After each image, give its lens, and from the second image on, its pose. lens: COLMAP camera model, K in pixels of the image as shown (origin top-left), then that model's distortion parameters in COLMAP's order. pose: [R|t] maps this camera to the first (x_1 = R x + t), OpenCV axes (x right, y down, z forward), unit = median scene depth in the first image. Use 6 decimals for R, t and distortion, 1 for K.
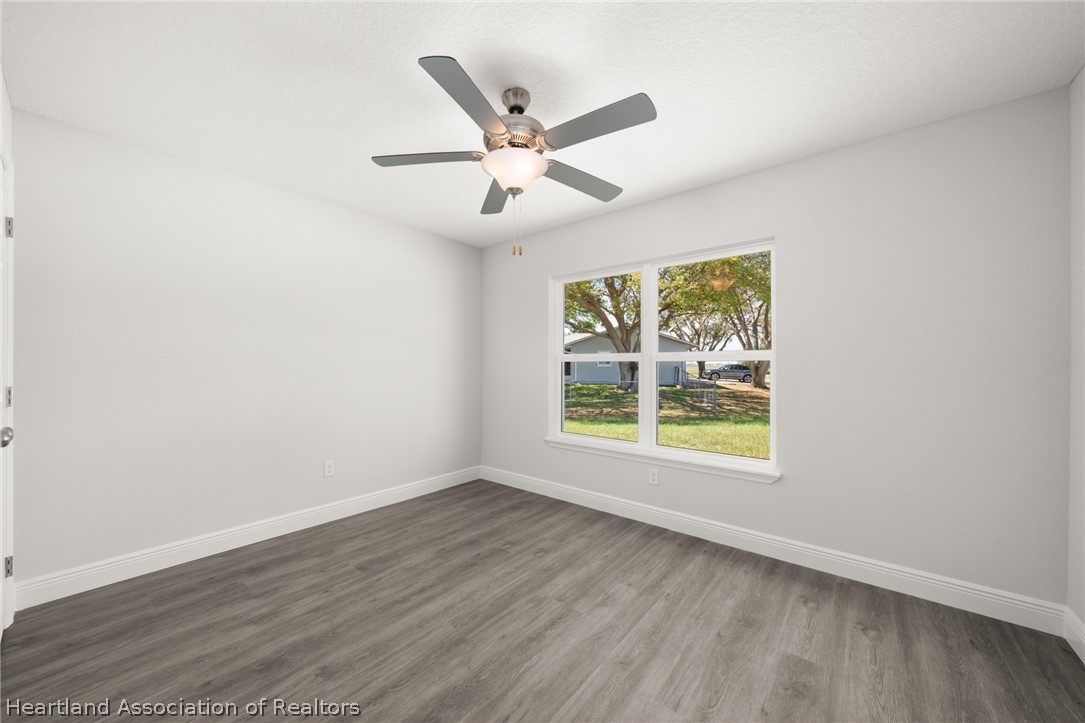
lens RADIAL K [[397.7, 0, 535.2], [0, 397.7, 363.3], [0, 0, 1]] dist [-0.000863, -0.000113]
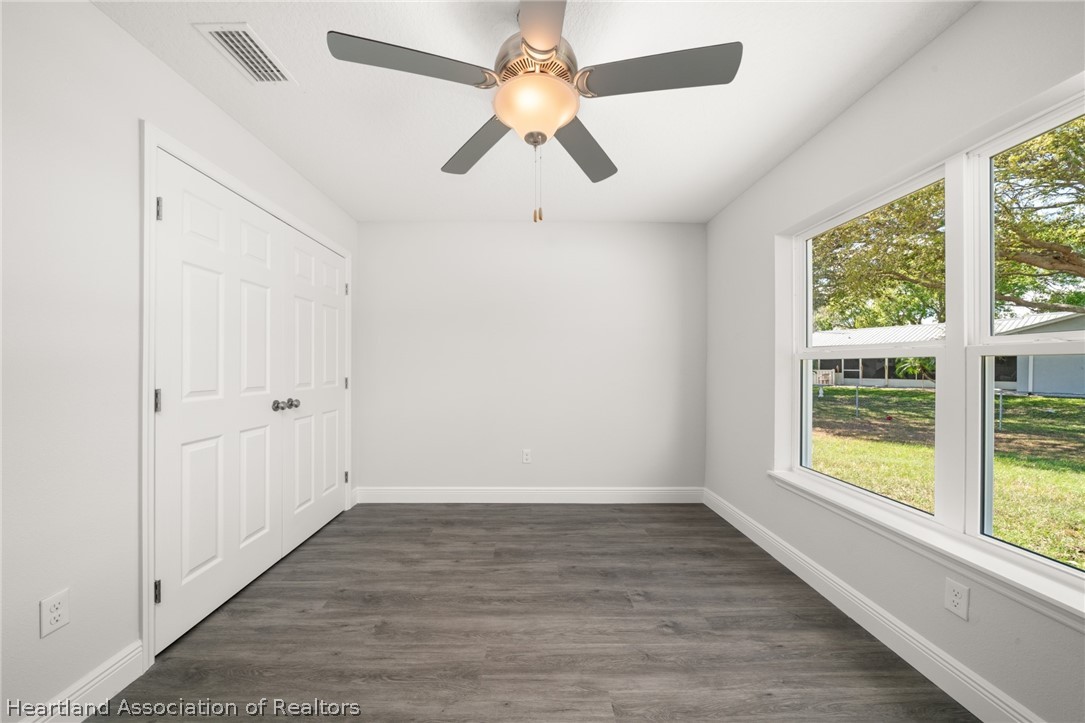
lens RADIAL K [[372.8, 0, 532.0], [0, 372.8, 364.0], [0, 0, 1]] dist [-0.004778, -0.000106]
pose [[0.648114, -0.004727, -0.761529, 0.444685], [0.004340, 0.999987, -0.002513, 0.005127], [0.761531, -0.001677, 0.648127, 0.470687]]
